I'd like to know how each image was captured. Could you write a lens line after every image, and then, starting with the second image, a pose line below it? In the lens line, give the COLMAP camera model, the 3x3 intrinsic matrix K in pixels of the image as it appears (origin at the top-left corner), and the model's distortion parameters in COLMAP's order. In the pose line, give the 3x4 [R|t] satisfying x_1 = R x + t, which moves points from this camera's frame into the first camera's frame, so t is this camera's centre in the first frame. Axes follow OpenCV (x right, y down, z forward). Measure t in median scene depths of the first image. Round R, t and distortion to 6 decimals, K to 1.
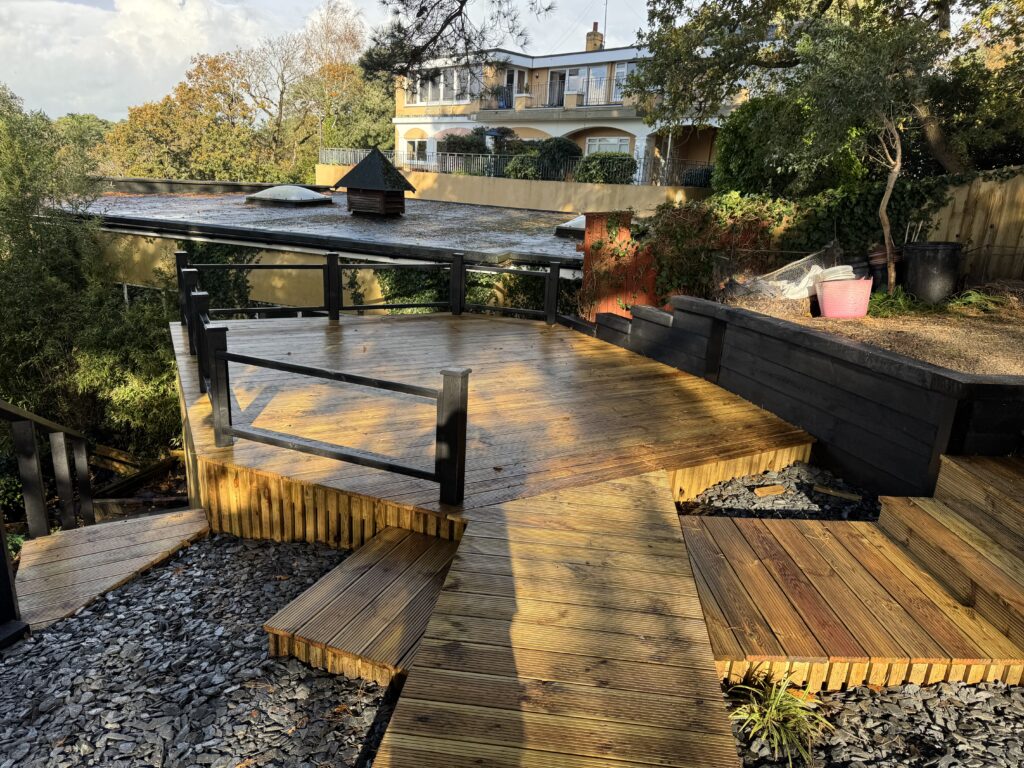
lens RADIAL K [[717.6, 0, 558.5], [0, 717.6, 404.5], [0, 0, 1]] dist [0.063386, -0.098789]
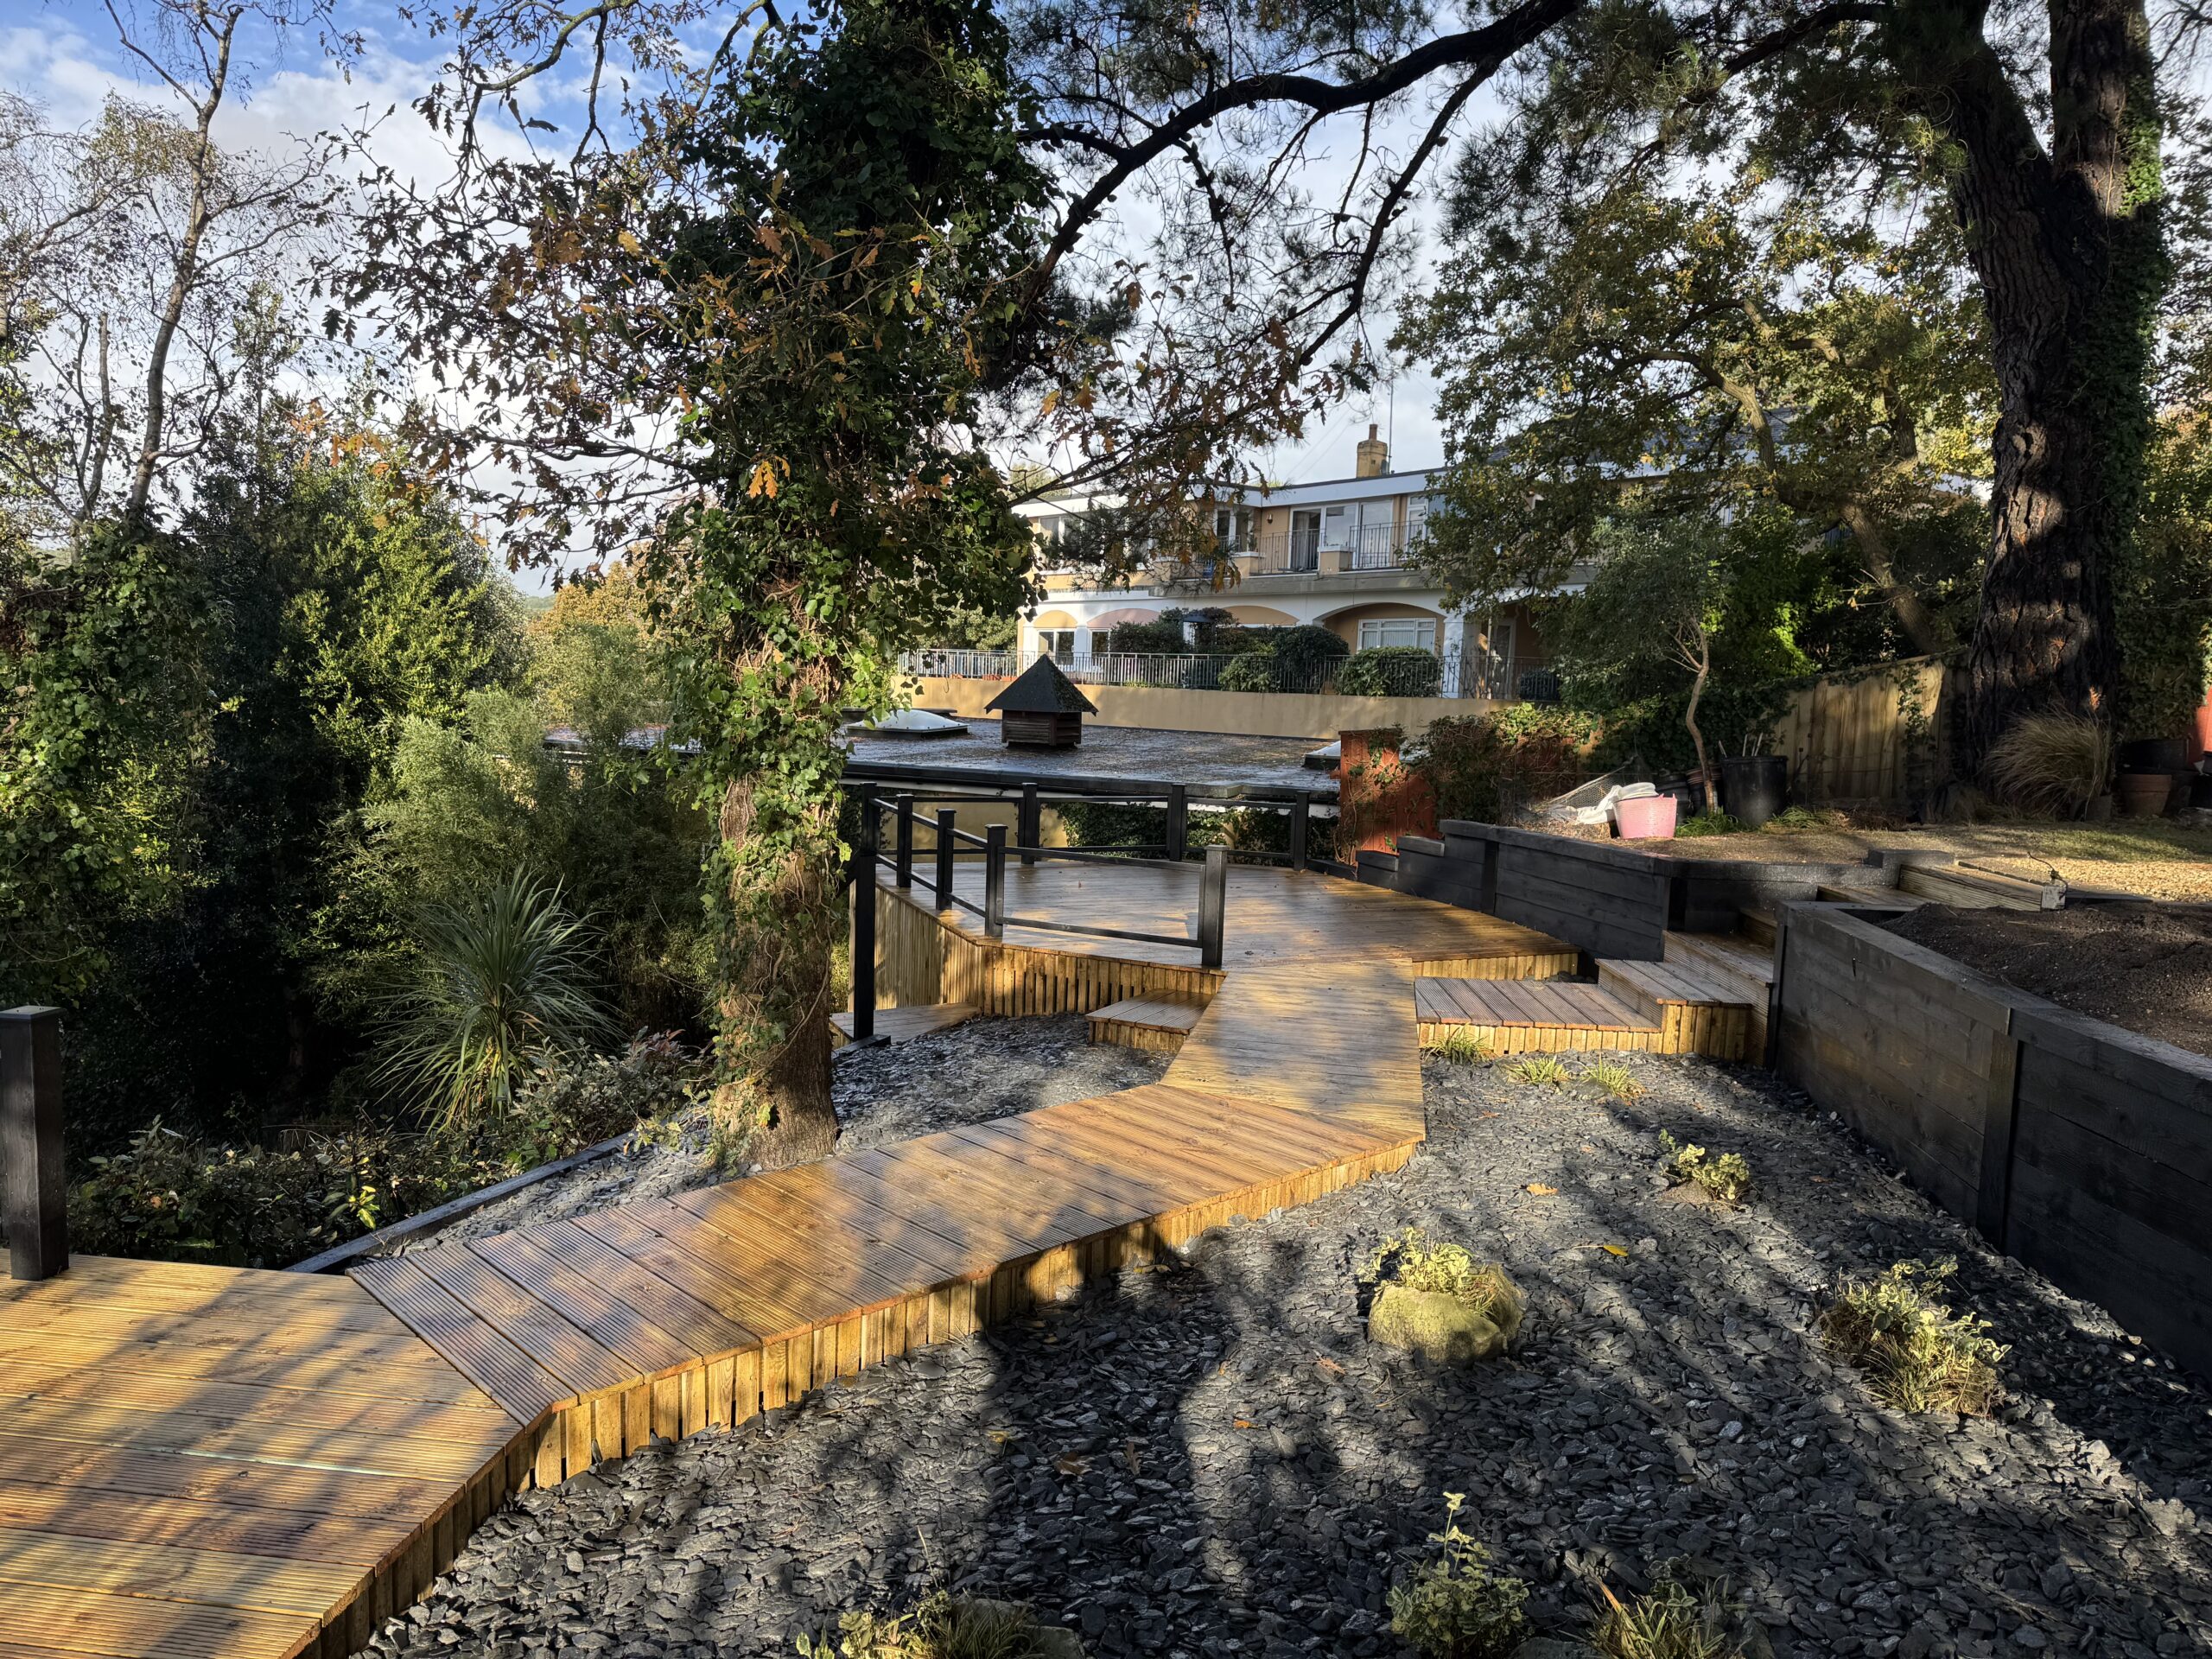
lens RADIAL K [[1552.7, 0, 1106.0], [0, 1552.7, 829.5], [0, 0, 1]] dist [-0.001088, -0.000666]
pose [[0.991261, -0.008961, -0.131611, 0.003311], [-0.019224, 0.977226, -0.211329, 0.128162], [0.130507, 0.212012, 0.968514, -0.415982]]
